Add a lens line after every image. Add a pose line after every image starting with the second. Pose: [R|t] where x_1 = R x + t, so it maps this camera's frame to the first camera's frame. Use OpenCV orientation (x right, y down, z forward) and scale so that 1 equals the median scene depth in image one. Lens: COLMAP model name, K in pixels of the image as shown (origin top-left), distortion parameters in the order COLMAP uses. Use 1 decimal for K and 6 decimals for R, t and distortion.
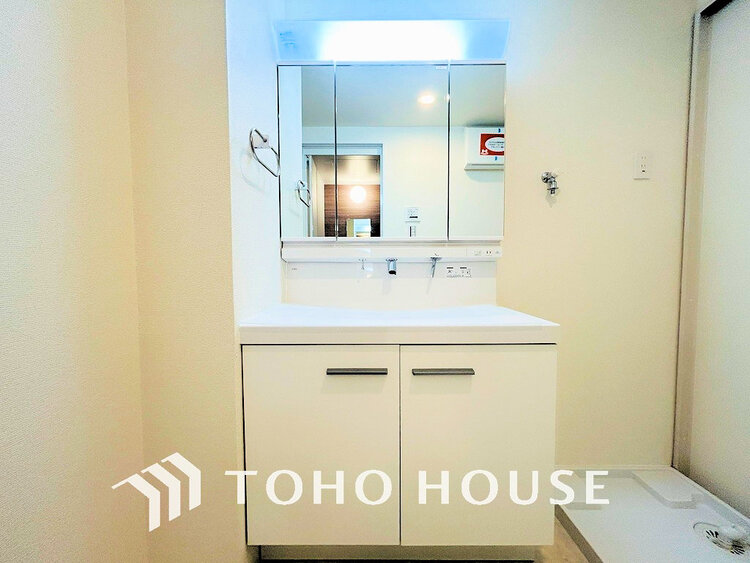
lens RADIAL K [[302.7, 0, 374.8], [0, 302.7, 279.0], [0, 0, 1]] dist [-0.000783, 0.001128]
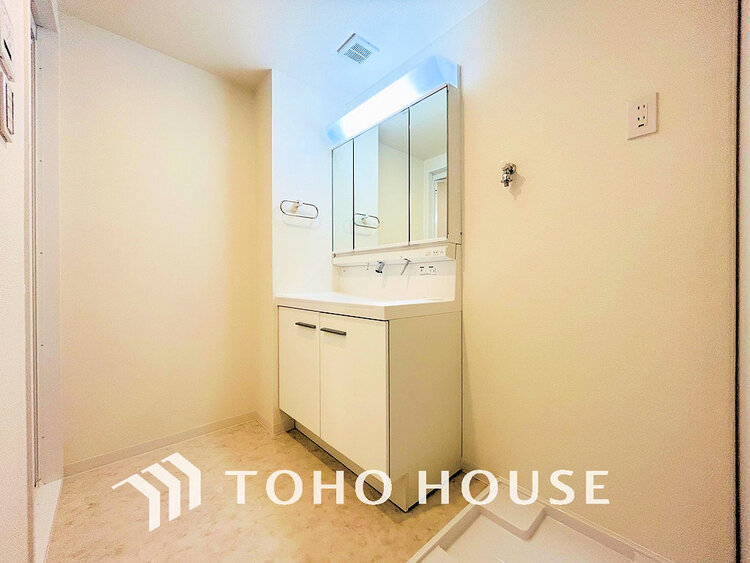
lens RADIAL K [[302.7, 0, 376.2], [0, 302.7, 281.3], [0, 0, 1]] dist [-0.000783, 0.001128]
pose [[0.673796, 0.005816, -0.738894, 1.033618], [-0.034807, 0.999109, -0.023875, 0.054267], [0.738097, 0.041806, 0.673398, 0.071381]]
